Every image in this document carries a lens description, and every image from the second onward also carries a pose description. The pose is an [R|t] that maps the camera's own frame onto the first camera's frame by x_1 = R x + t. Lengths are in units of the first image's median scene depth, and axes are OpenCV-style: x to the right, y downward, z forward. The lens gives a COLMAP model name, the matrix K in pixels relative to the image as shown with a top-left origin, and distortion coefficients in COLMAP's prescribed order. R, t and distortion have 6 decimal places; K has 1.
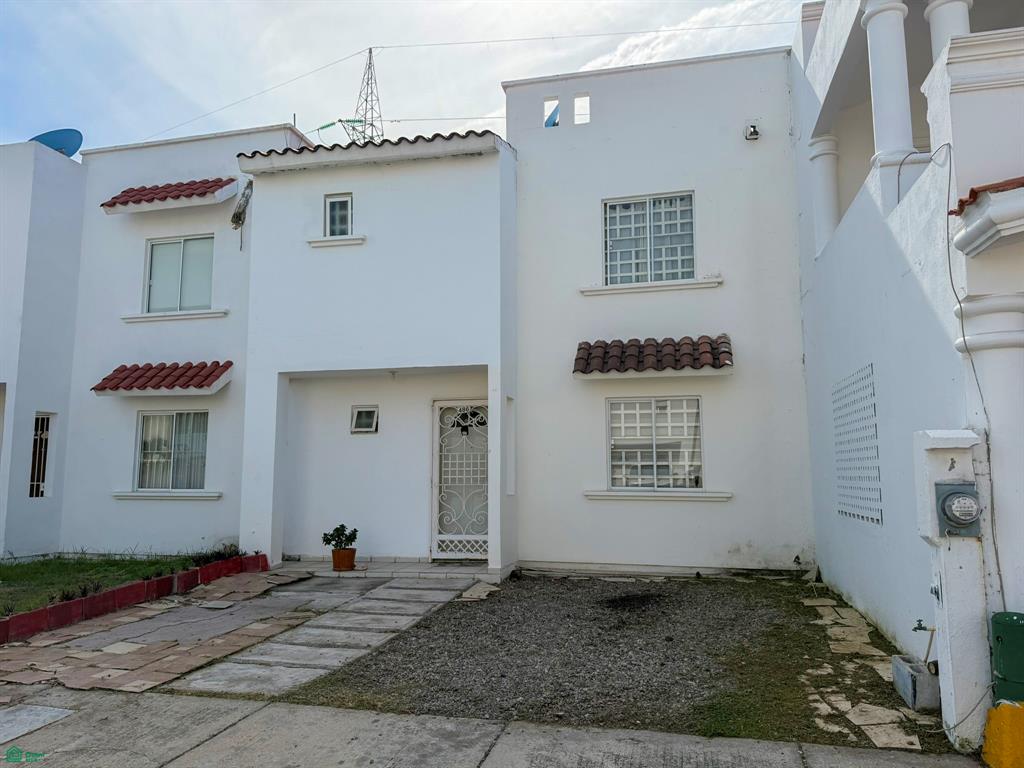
lens RADIAL K [[702.9, 0, 521.6], [0, 702.9, 394.8], [0, 0, 1]] dist [0.032207, -0.039293]
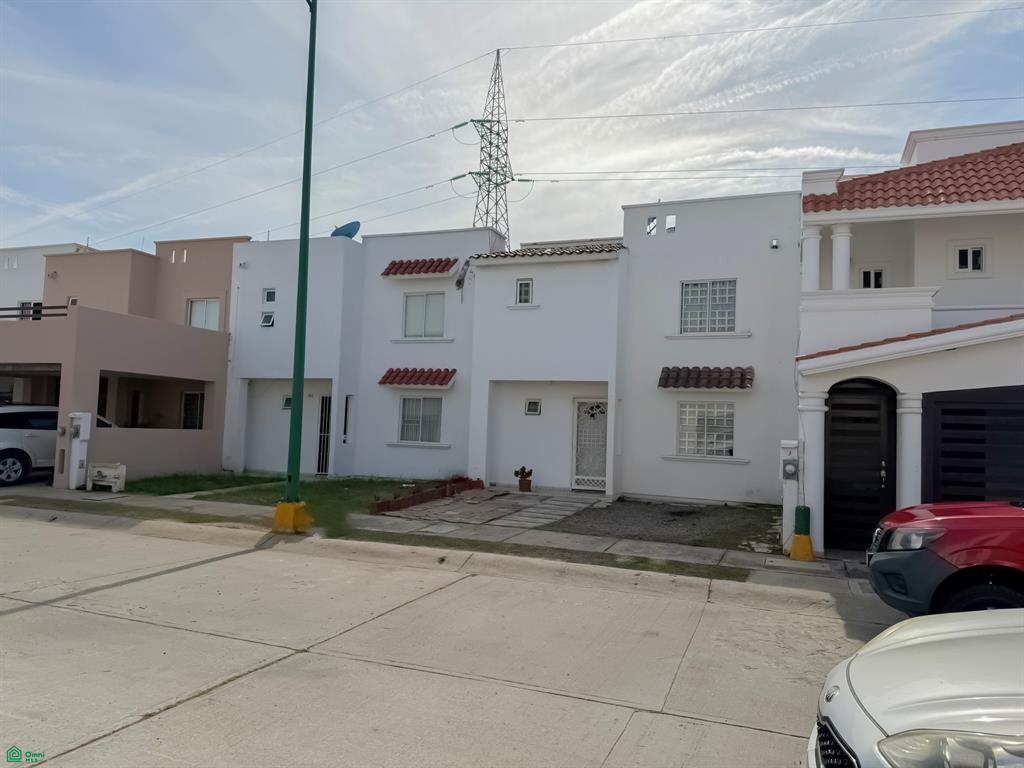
lens RADIAL K [[702.9, 0, 505.8], [0, 702.9, 394.4], [0, 0, 1]] dist [0.032207, -0.039293]
pose [[0.986173, 0.032932, -0.162414, -0.013902], [-0.022600, 0.997625, 0.065060, -0.111751], [0.164171, -0.060490, 0.984575, -0.738442]]
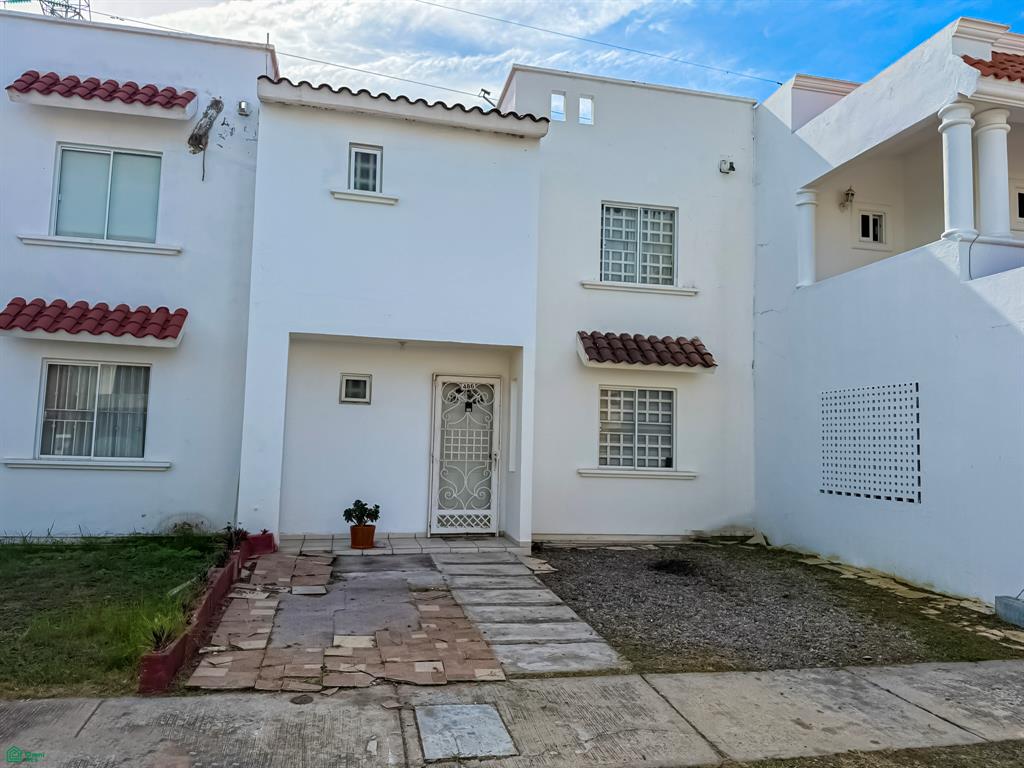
lens RADIAL K [[702.9, 0, 510.9], [0, 702.9, 392.9], [0, 0, 1]] dist [0.032207, -0.039293]
pose [[0.904825, 0.060336, 0.421486, -0.459902], [-0.078678, 0.996555, 0.026245, -0.000489], [-0.418451, -0.056909, 0.906455, 0.063923]]
